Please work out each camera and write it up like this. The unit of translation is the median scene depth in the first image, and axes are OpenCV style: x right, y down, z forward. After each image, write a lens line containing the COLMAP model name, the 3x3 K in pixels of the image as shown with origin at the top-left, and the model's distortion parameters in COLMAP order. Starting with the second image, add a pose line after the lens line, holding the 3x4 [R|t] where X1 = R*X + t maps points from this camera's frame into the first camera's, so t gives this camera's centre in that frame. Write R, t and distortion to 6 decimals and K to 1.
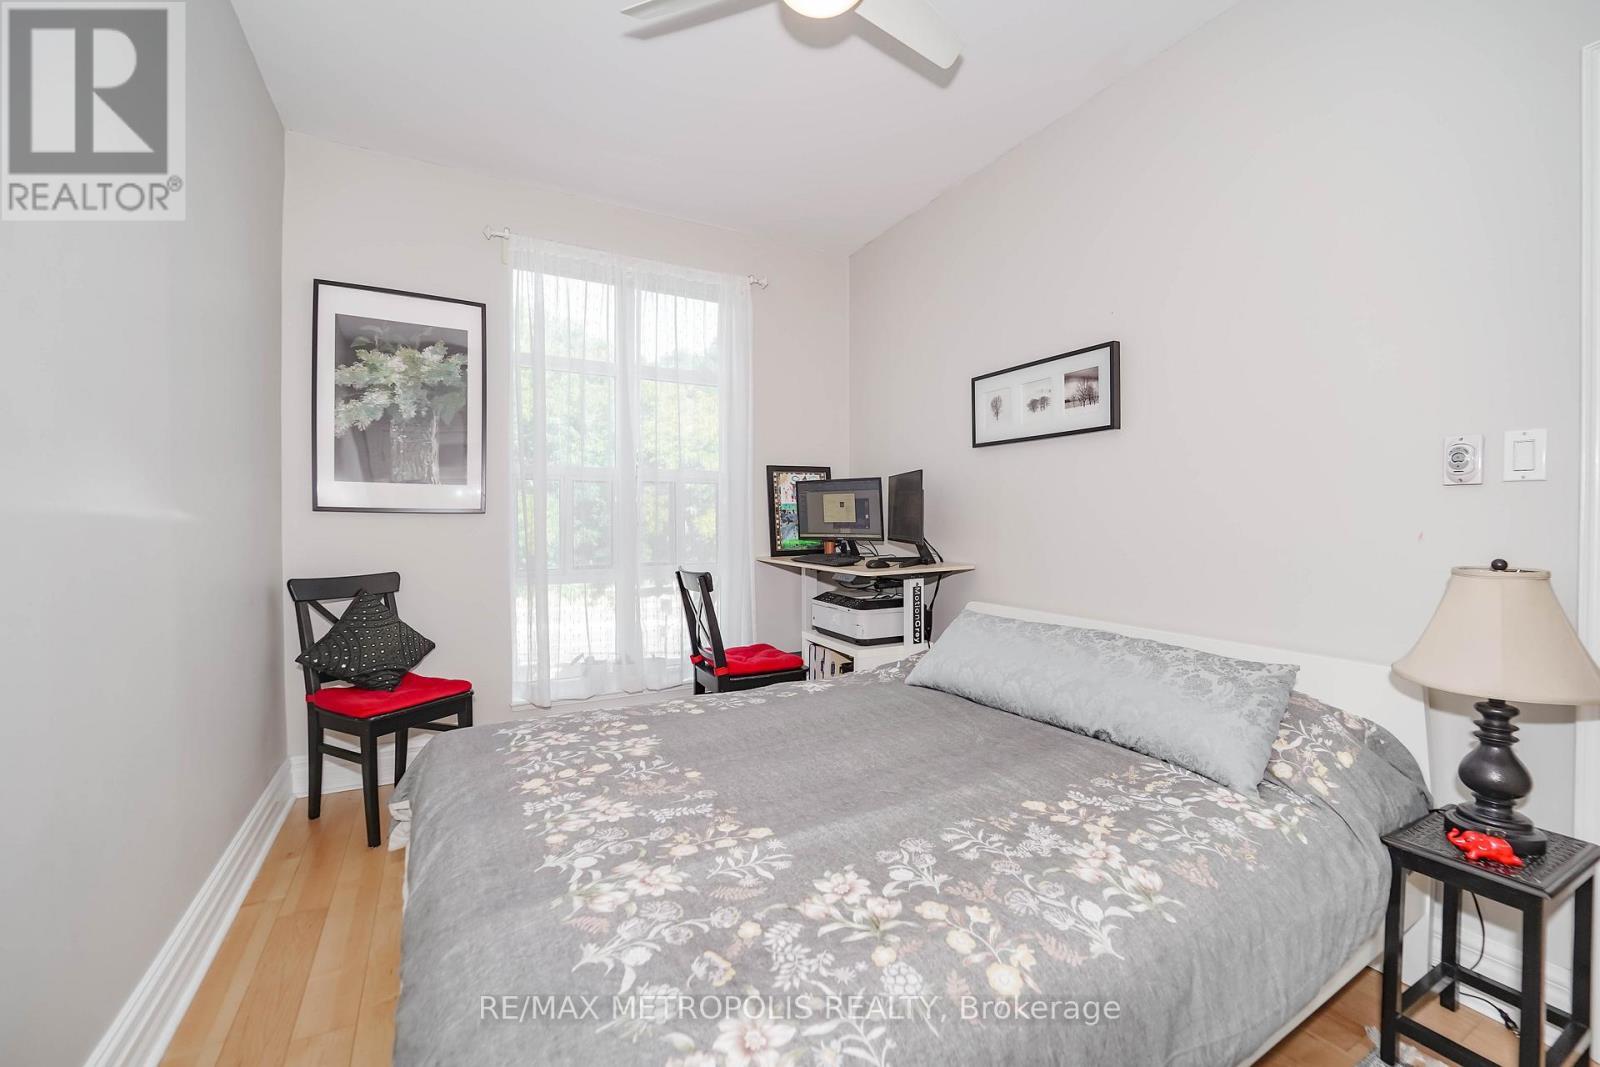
lens RADIAL K [[649.6, 0, 800.0], [0, 649.6, 533.5], [0, 0, 1]] dist [-0.015977, -0.000254]
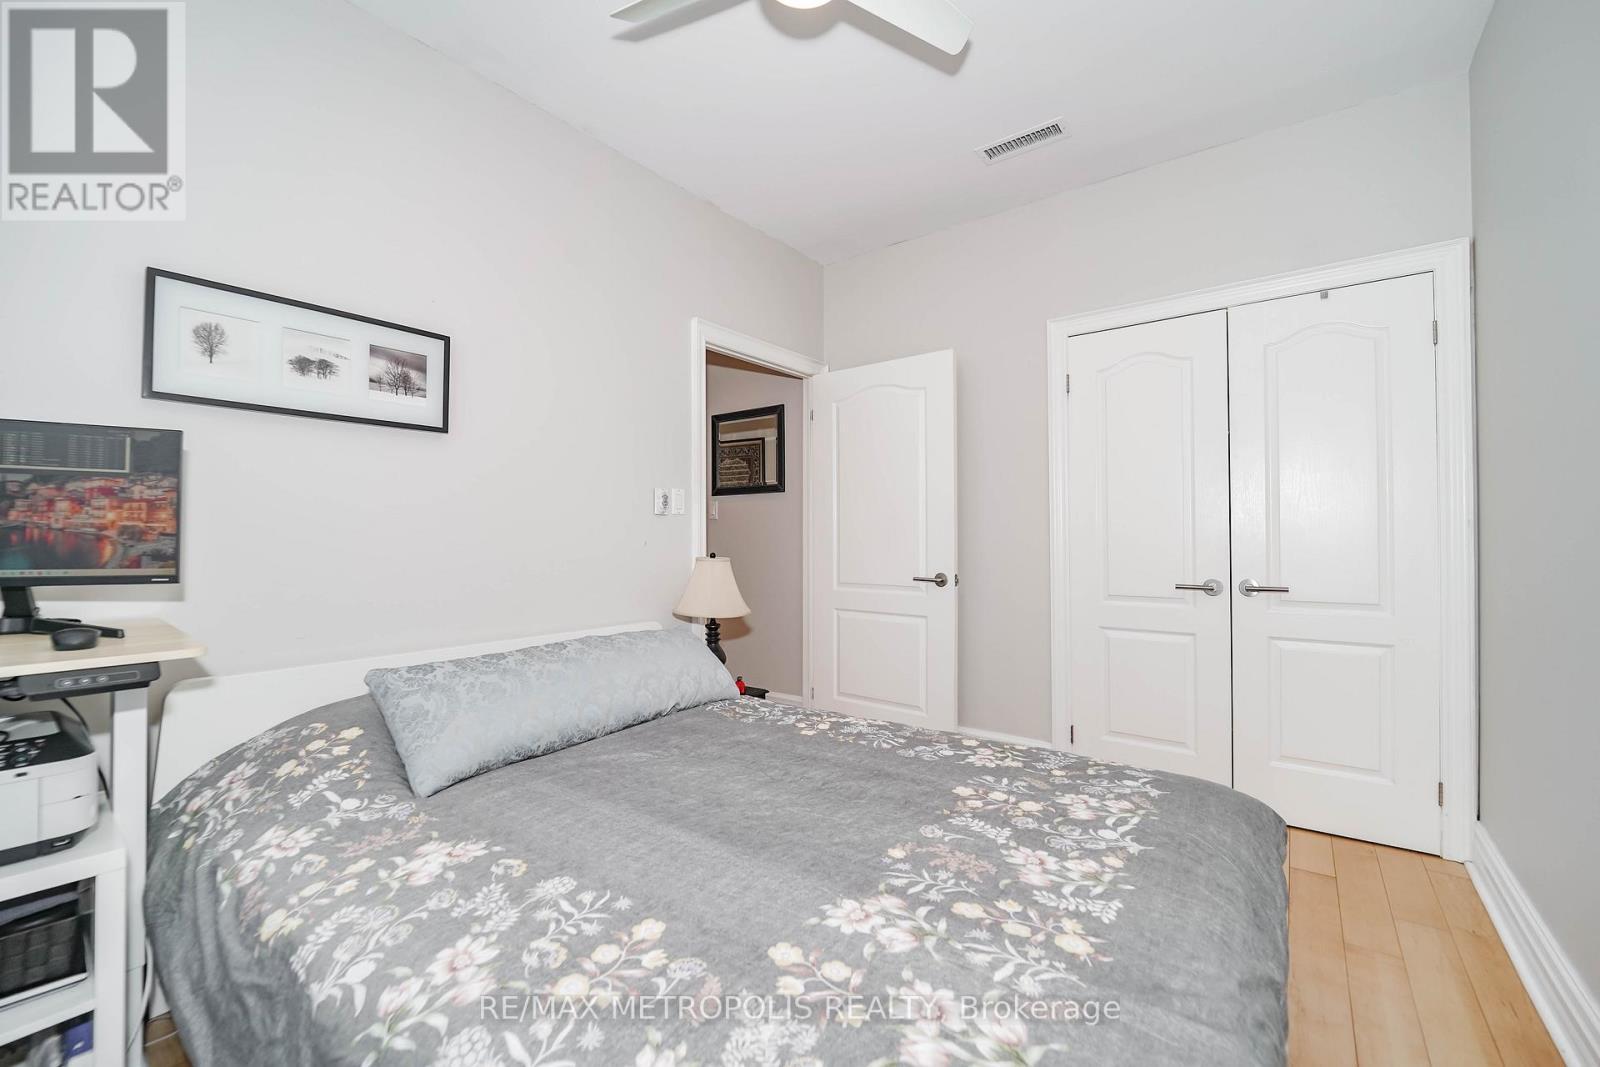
lens RADIAL K [[649.6, 0, 800.0], [0, 649.6, 533.5], [0, 0, 1]] dist [-0.015977, -0.000254]
pose [[-0.407719, 0.003971, 0.913099, -0.950890], [0.022030, 0.999742, 0.005489, -0.025577], [-0.912842, 0.022354, -0.407701, 1.613602]]
